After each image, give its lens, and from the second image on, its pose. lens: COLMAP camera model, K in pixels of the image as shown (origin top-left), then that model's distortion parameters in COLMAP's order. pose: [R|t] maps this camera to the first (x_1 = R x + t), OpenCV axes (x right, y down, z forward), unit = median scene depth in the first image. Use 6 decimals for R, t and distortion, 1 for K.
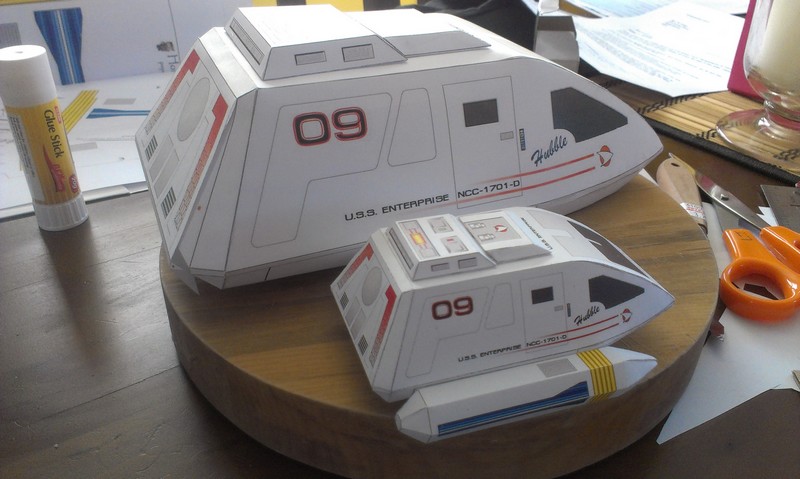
lens RADIAL K [[650.8, 0, 383.8], [0, 650.8, 228.7], [0, 0, 1]] dist [0.107022, -0.185957]
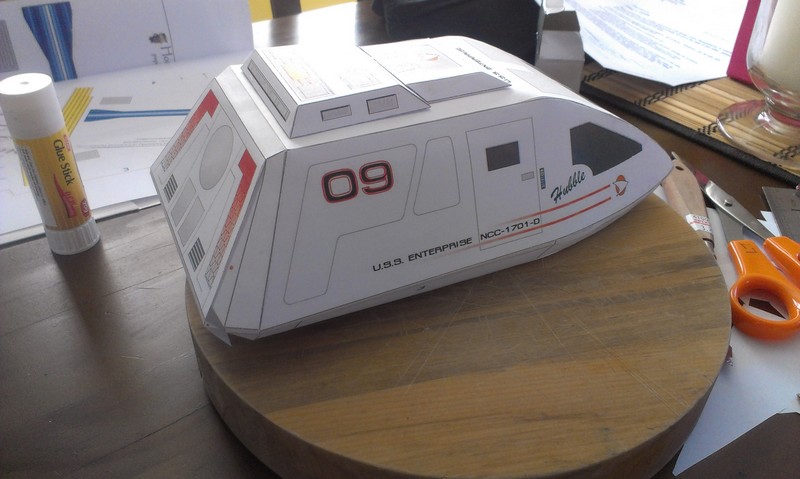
lens RADIAL K [[650.8, 0, 383.8], [0, 650.8, 228.7], [0, 0, 1]] dist [0.107022, -0.185957]
pose [[0.999439, -0.021249, 0.025904, -0.051301], [0.019033, 0.996372, 0.082951, -0.123204], [-0.027573, -0.082412, 0.996217, -0.005888]]
